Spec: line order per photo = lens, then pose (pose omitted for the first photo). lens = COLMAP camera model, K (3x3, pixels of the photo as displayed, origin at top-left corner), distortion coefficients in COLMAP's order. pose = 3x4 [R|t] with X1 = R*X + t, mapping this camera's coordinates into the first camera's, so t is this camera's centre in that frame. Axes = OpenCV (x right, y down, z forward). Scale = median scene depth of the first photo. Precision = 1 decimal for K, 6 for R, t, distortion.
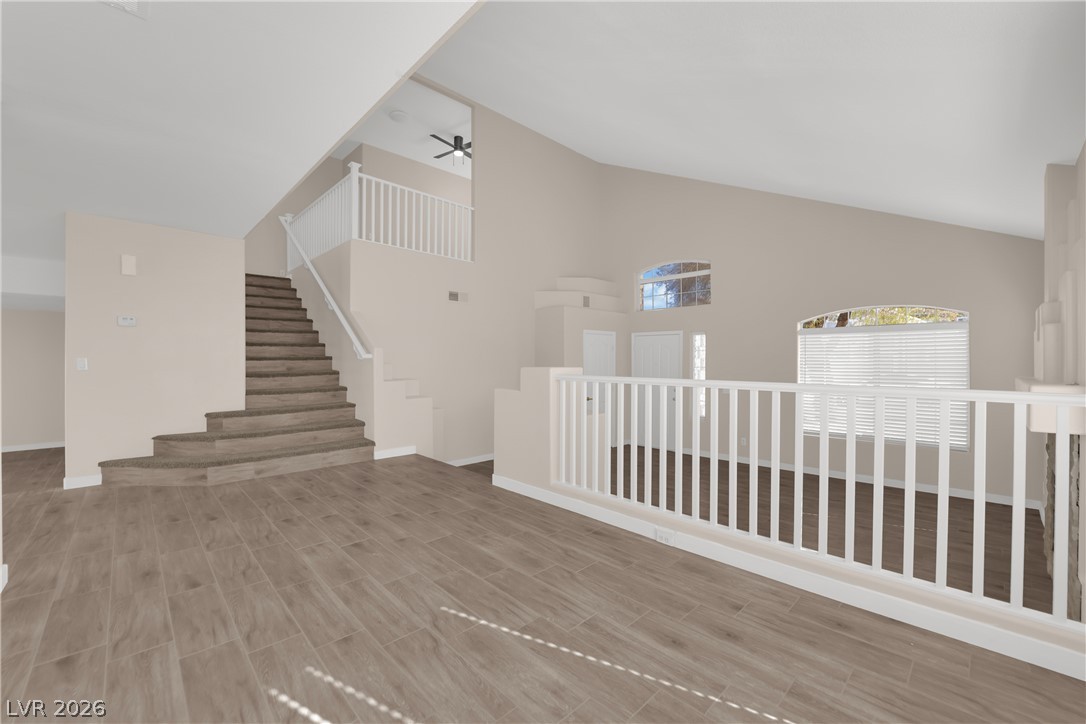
lens RADIAL K [[437.8, 0, 542.7], [0, 437.8, 360.9], [0, 0, 1]] dist [-0.009757, -0.004866]
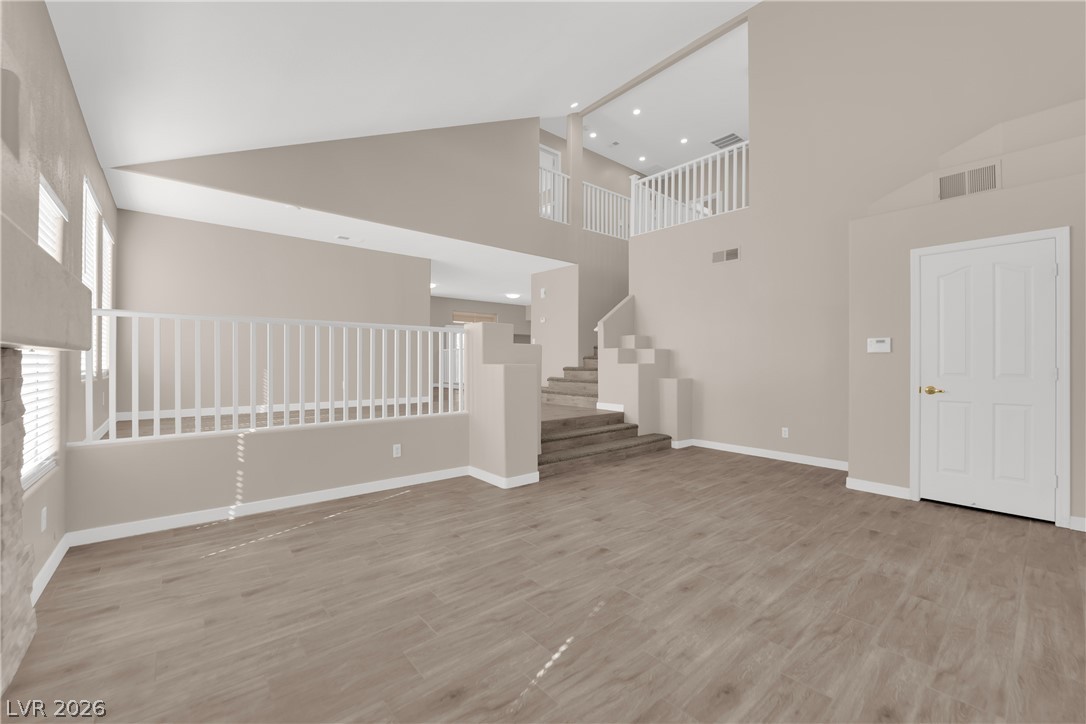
lens RADIAL K [[437.8, 0, 542.7], [0, 437.8, 360.9], [0, 0, 1]] dist [-0.009757, -0.004866]
pose [[-0.063774, -0.004074, -0.997956, 1.223841], [-0.007828, 0.999963, -0.003582, 0.119574], [0.997934, 0.007584, -0.063804, 1.221785]]
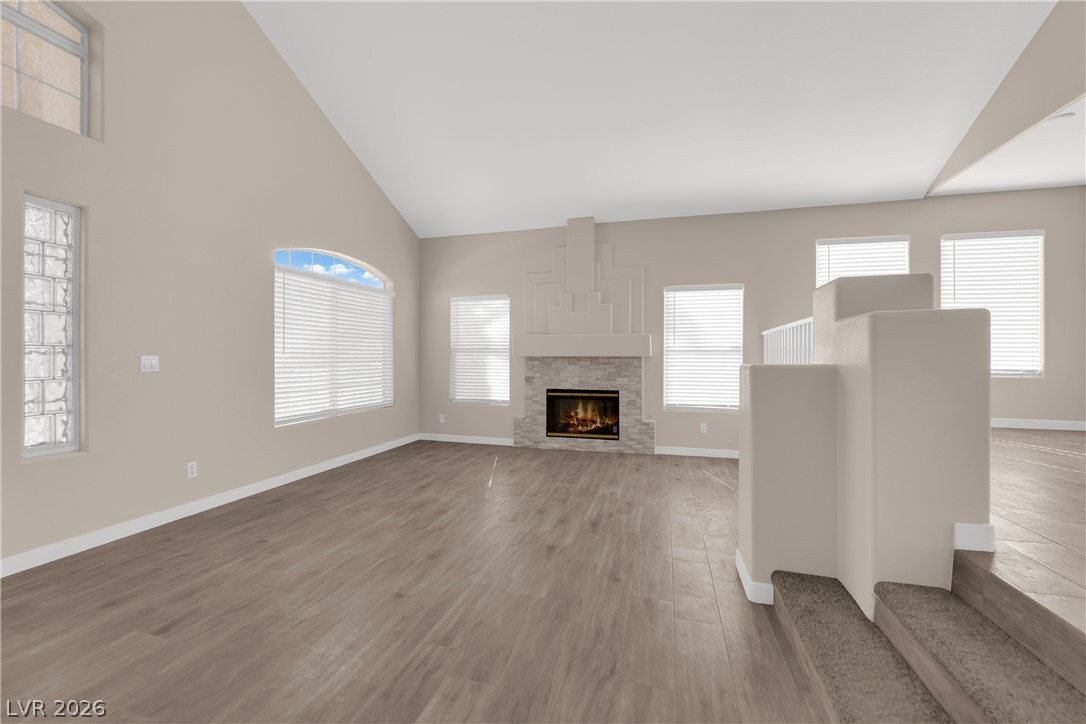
lens RADIAL K [[437.8, 0, 542.7], [0, 437.8, 360.9], [0, 0, 1]] dist [-0.009757, -0.004866]
pose [[-0.506150, -0.005466, 0.862428, -0.258370], [0.000820, 0.999976, 0.006819, 0.115070], [-0.862445, 0.004158, -0.506133, 1.655151]]
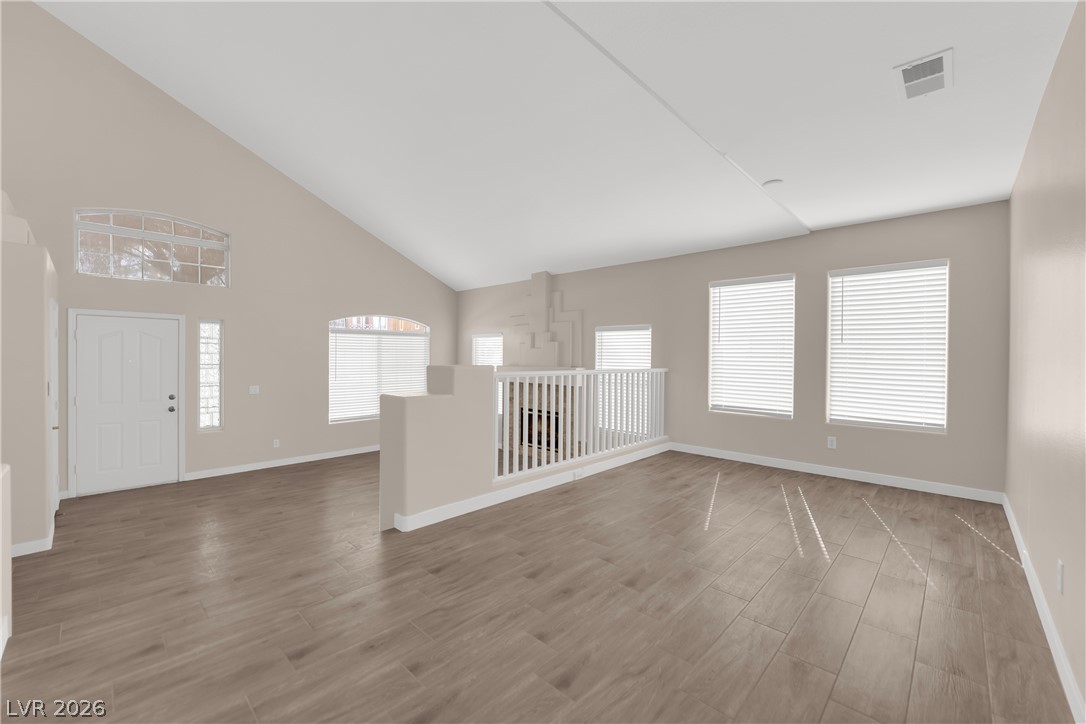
lens RADIAL K [[437.8, 0, 542.7], [0, 437.8, 360.9], [0, 0, 1]] dist [-0.009757, -0.004866]
pose [[-0.044246, -0.011018, 0.998960, -0.890033], [-0.003823, 0.999934, 0.010860, -0.005493], [-0.999013, -0.003338, -0.044285, 0.864412]]
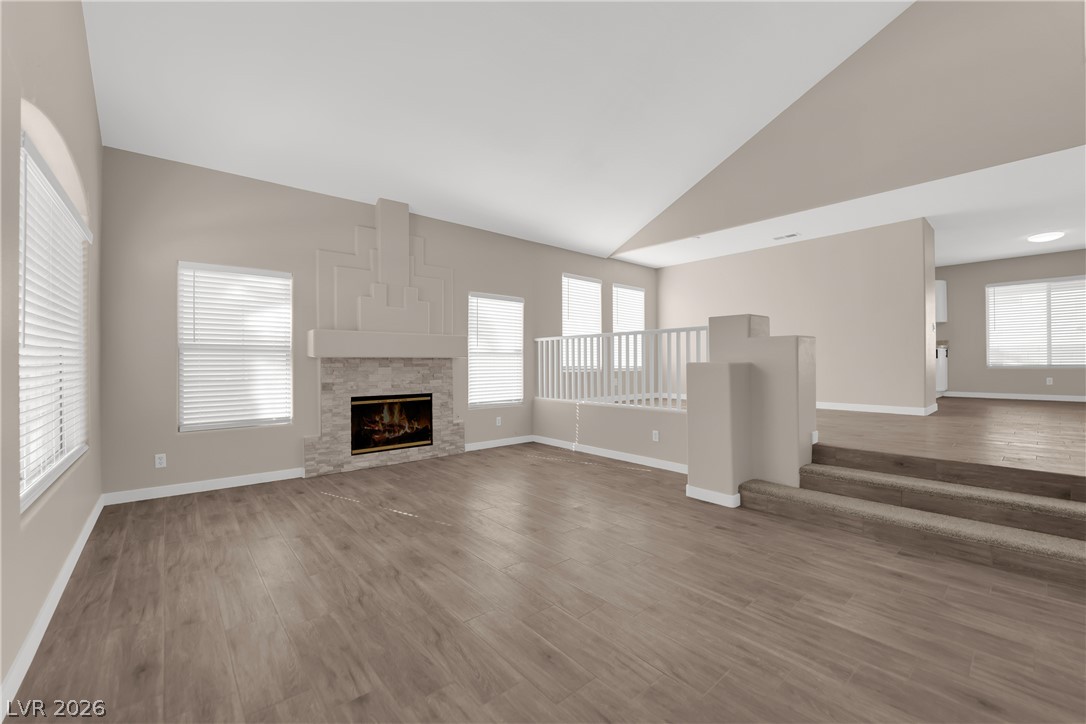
lens RADIAL K [[437.8, 0, 542.7], [0, 437.8, 360.9], [0, 0, 1]] dist [-0.009757, -0.004866]
pose [[-0.998284, 0.001446, 0.058540, 0.432570], [0.001565, 0.999997, 0.001987, 0.118432], [-0.058537, 0.002076, -0.998283, 2.075670]]
